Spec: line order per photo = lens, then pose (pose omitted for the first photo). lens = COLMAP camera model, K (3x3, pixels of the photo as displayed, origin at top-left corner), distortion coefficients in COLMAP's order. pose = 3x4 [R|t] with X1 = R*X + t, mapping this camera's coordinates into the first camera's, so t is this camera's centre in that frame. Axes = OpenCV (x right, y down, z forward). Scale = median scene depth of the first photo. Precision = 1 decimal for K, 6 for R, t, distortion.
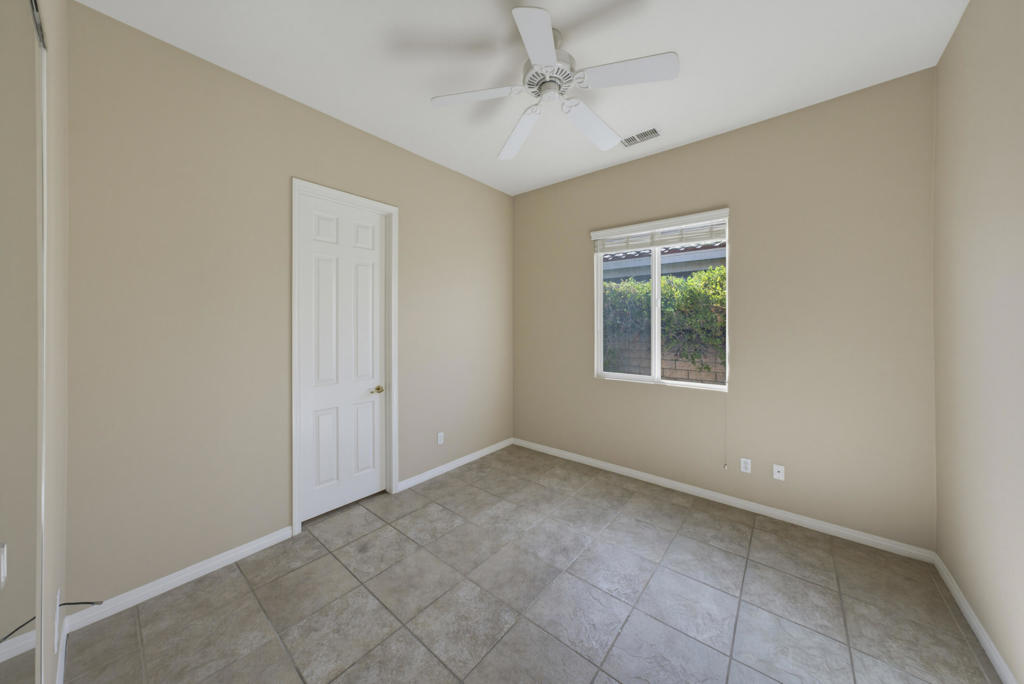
lens RADIAL K [[347.9, 0, 510.3], [0, 347.9, 325.9], [0, 0, 1]] dist [-0.013229, 0.006592]
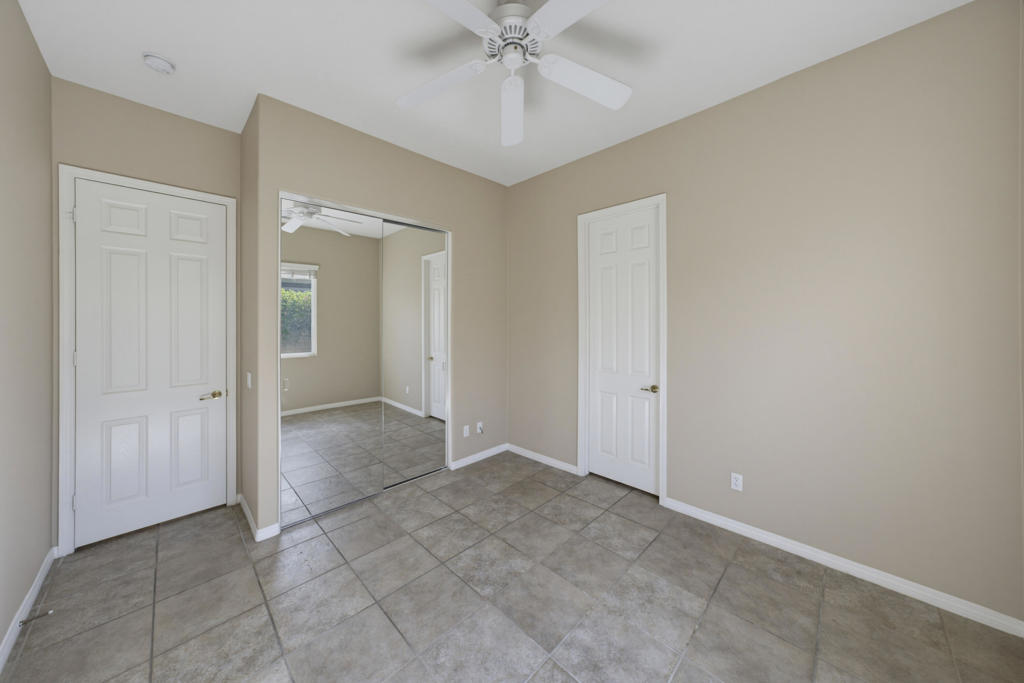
lens RADIAL K [[347.9, 0, 504.5], [0, 347.9, 321.9], [0, 0, 1]] dist [-0.013229, 0.006592]
pose [[-0.108676, 0.001735, -0.994076, 0.813211], [0.001387, 0.999998, 0.001594, -0.009929], [0.994076, -0.001206, -0.108678, 0.885453]]
